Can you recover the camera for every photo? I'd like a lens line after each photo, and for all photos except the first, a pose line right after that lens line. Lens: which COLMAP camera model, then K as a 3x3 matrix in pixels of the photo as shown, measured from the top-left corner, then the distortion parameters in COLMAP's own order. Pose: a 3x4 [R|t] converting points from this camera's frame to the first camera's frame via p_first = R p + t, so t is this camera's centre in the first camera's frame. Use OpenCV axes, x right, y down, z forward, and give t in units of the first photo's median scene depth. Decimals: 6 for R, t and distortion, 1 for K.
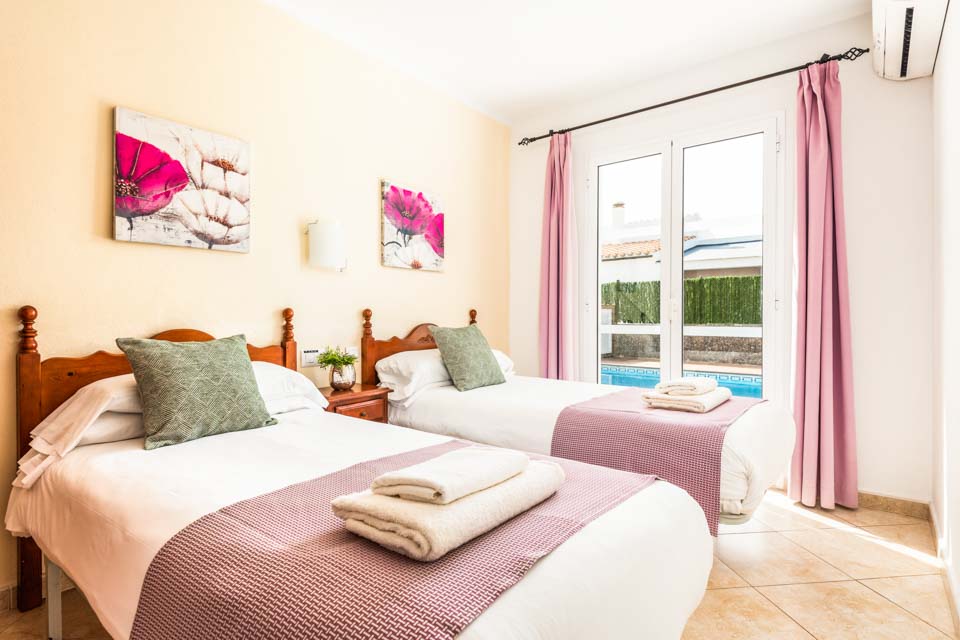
lens RADIAL K [[506.7, 0, 480.0], [0, 506.7, 320.0], [0, 0, 1]] dist [-0.001029, 0.000026]
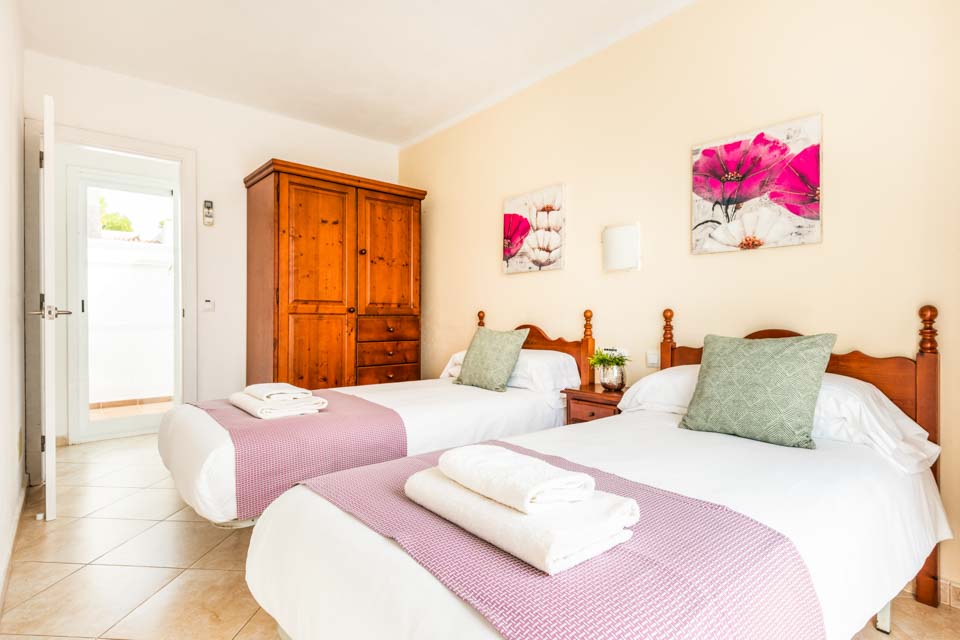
lens RADIAL K [[474.4, 0, 464.5], [0, 474.4, 319.4], [0, 0, 1]] dist [-0.016621, -0.000610]
pose [[-0.231659, 0.017045, -0.972648, 0.738040], [-0.000580, 0.999844, 0.017659, -0.020184], [0.972797, 0.004655, -0.231613, 0.962582]]
